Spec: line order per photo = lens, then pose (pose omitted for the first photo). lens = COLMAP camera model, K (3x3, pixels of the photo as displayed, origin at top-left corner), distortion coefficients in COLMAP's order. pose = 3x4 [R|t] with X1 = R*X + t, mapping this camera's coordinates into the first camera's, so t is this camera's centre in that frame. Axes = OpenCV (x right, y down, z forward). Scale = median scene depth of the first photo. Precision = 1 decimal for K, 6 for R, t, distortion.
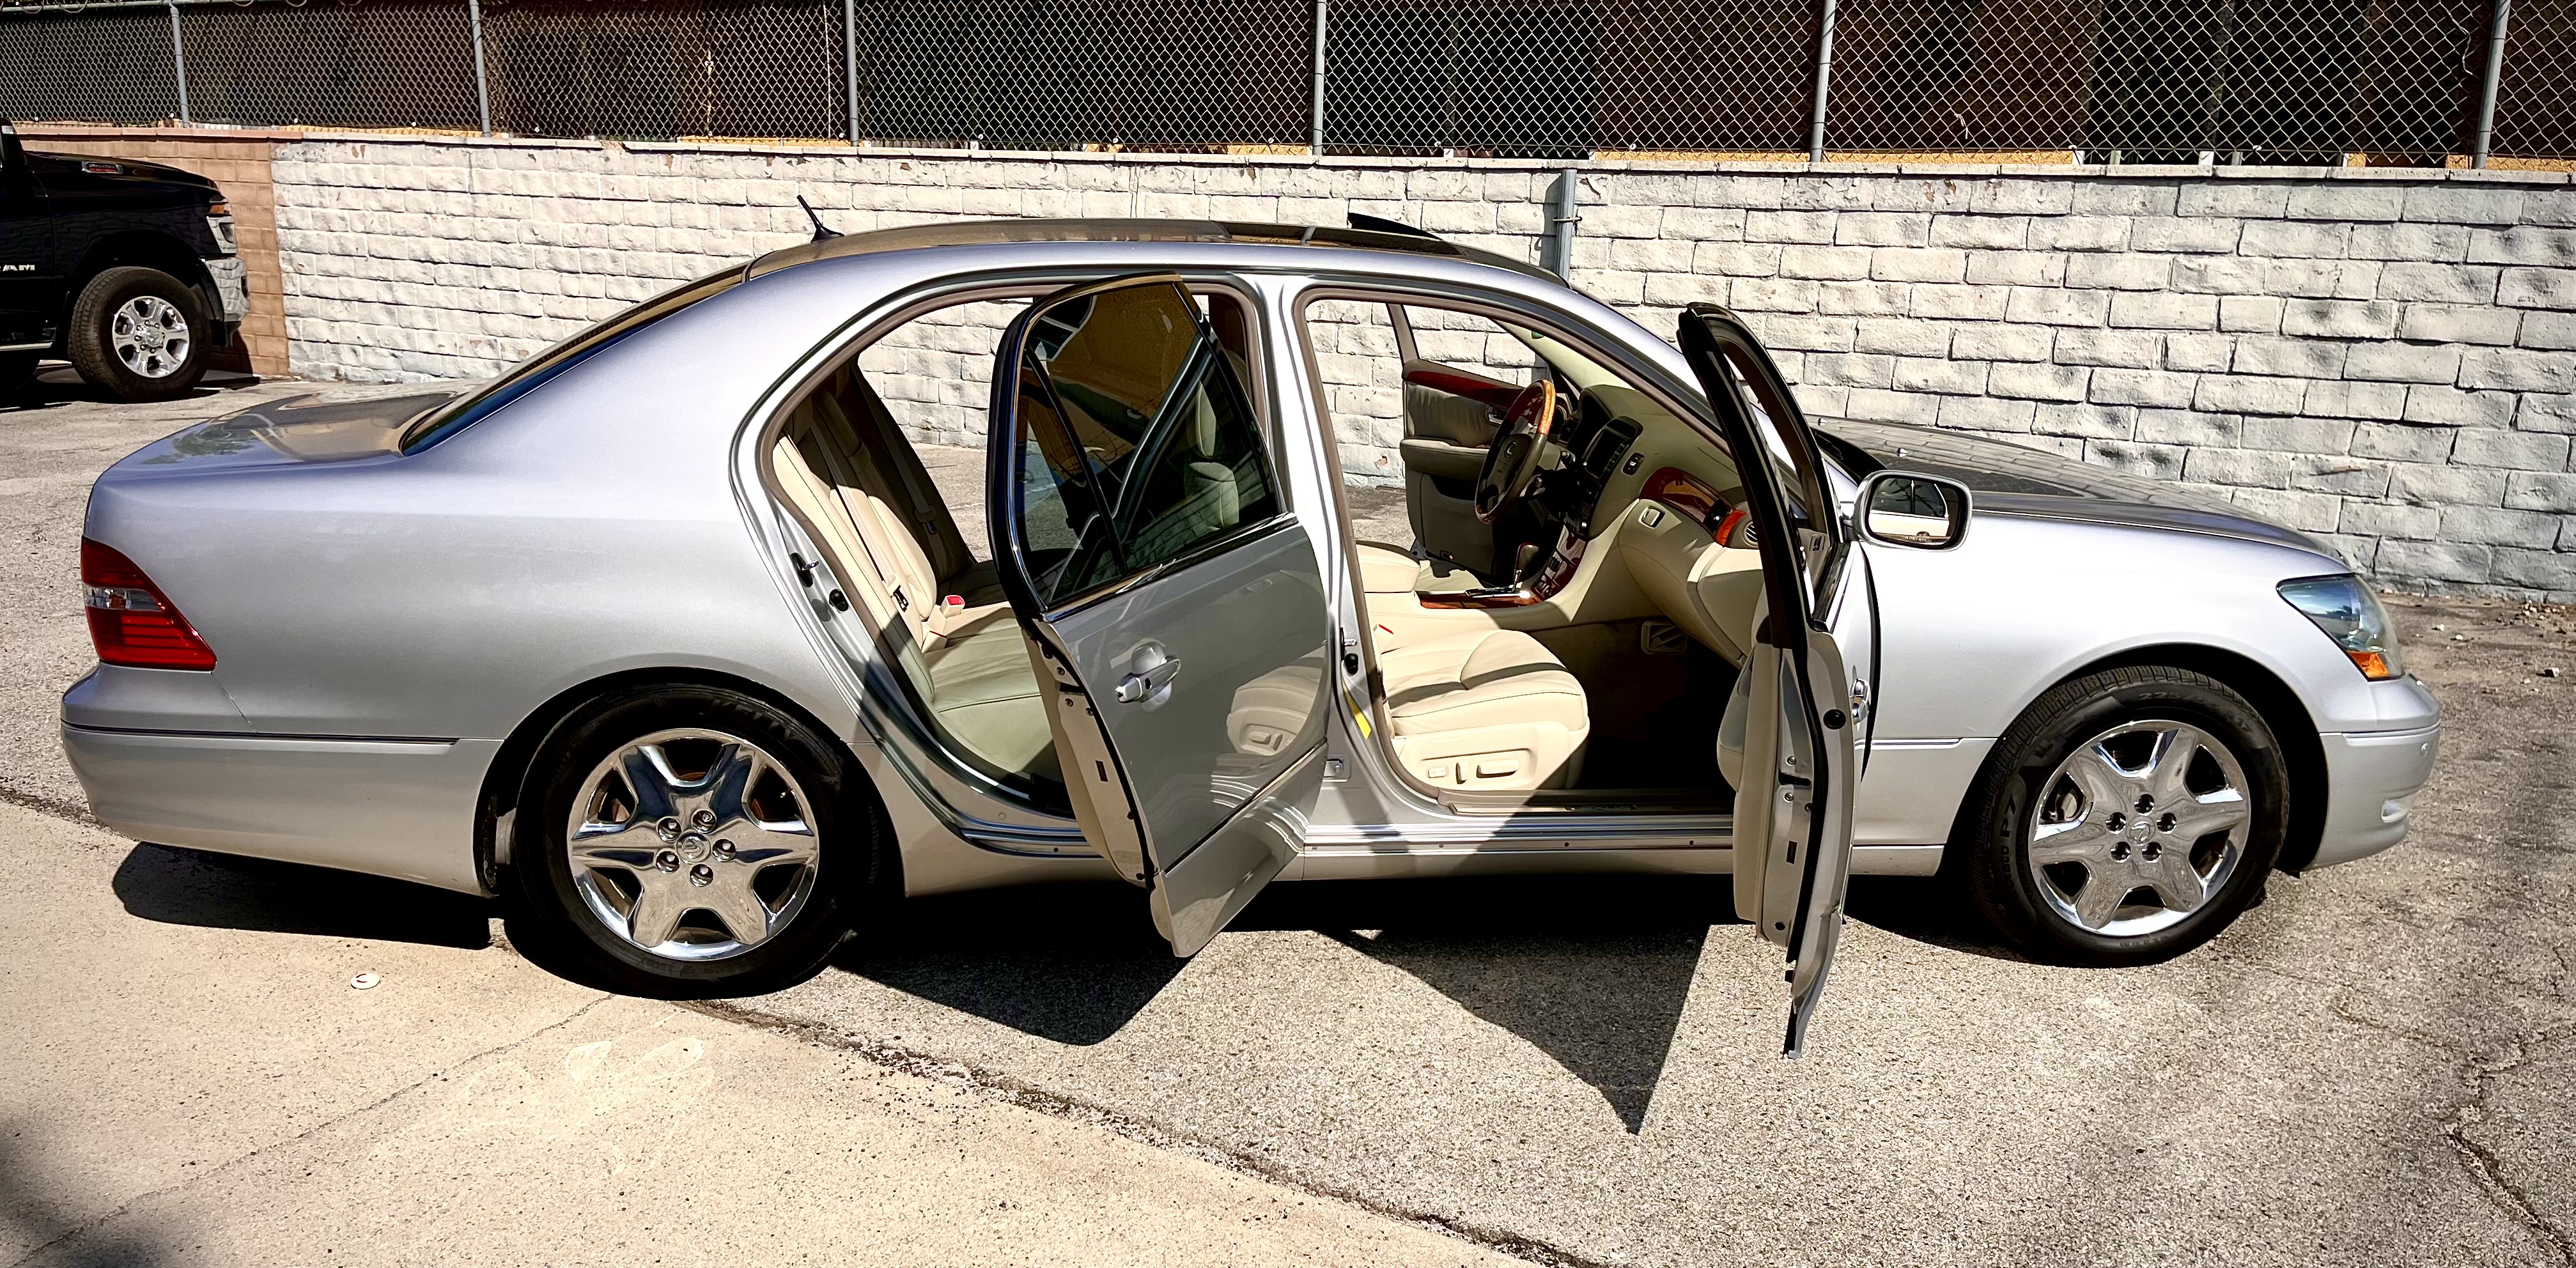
lens RADIAL K [[2015.2, 0, 1221.5], [0, 2015.2, 705.0], [0, 0, 1]] dist [0.020623, -0.009466]
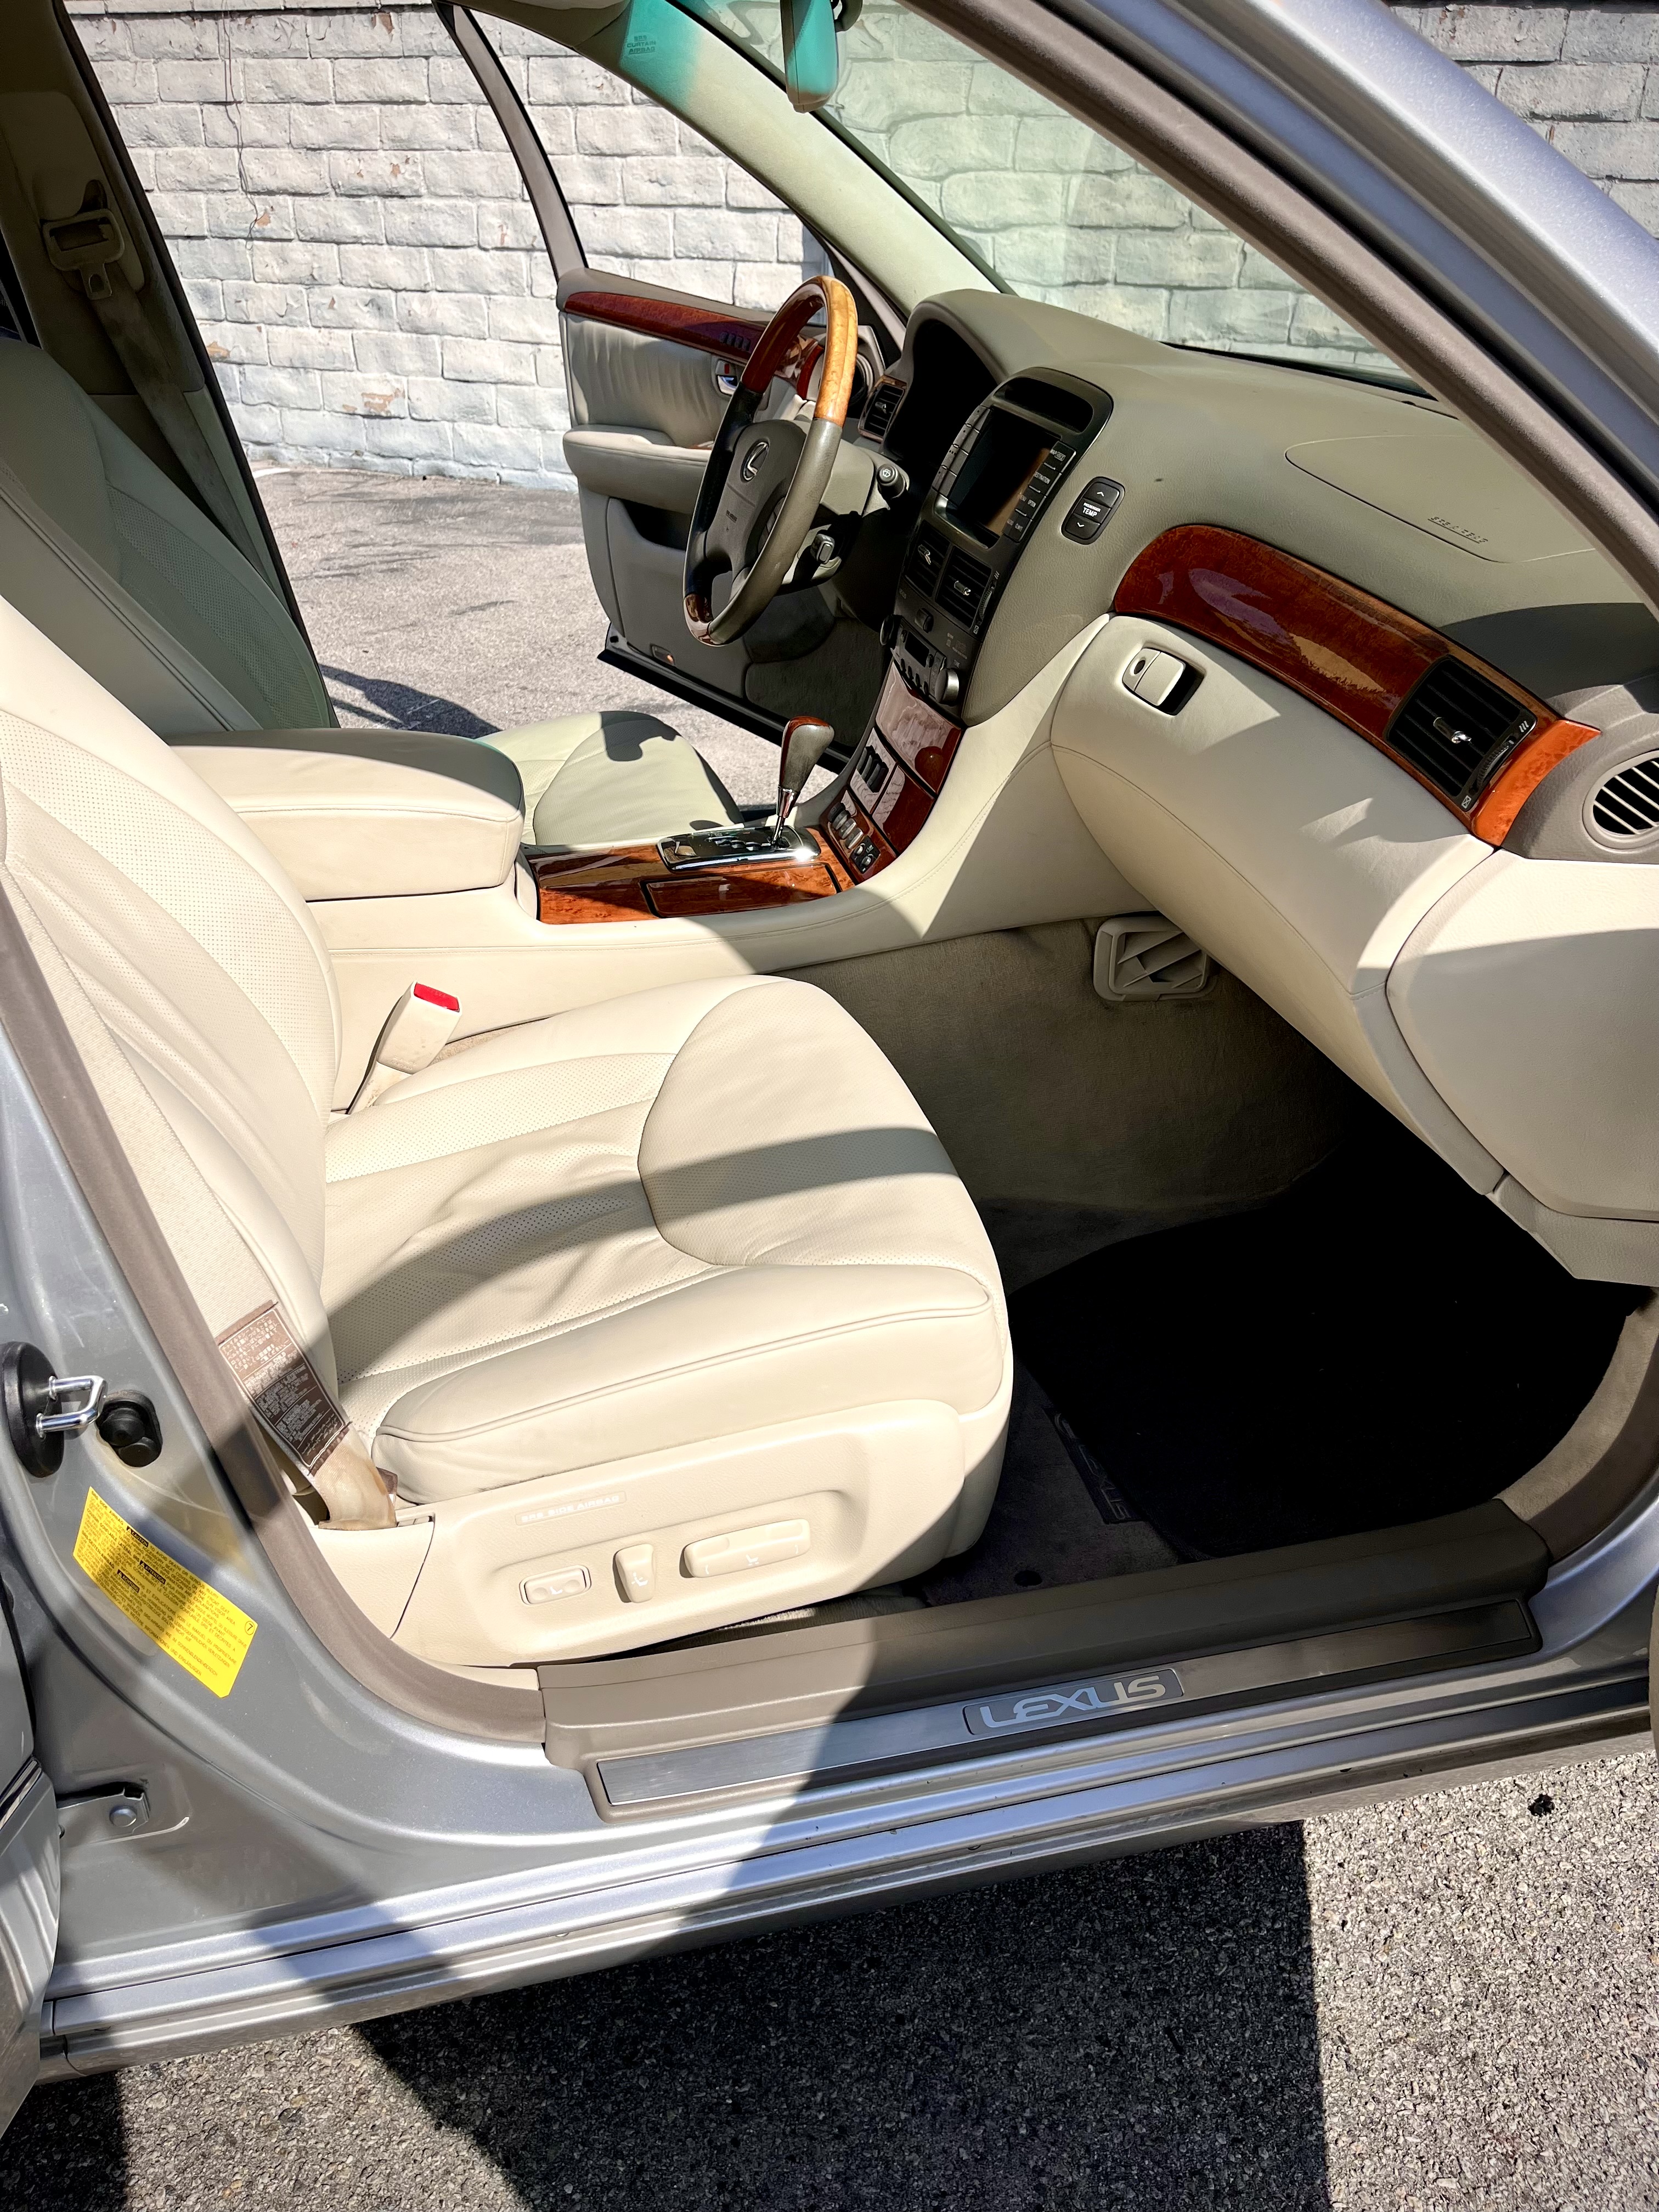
lens RADIAL K [[1693.8, 0, 829.5], [0, 1693.8, 1106.0], [0, 0, 1]] dist [0.067329, -0.115253]
pose [[0.986106, -0.080987, 0.145037, 0.061088], [0.042157, 0.966529, 0.253069, -0.054897], [-0.160678, -0.243439, 0.956515, 0.396599]]
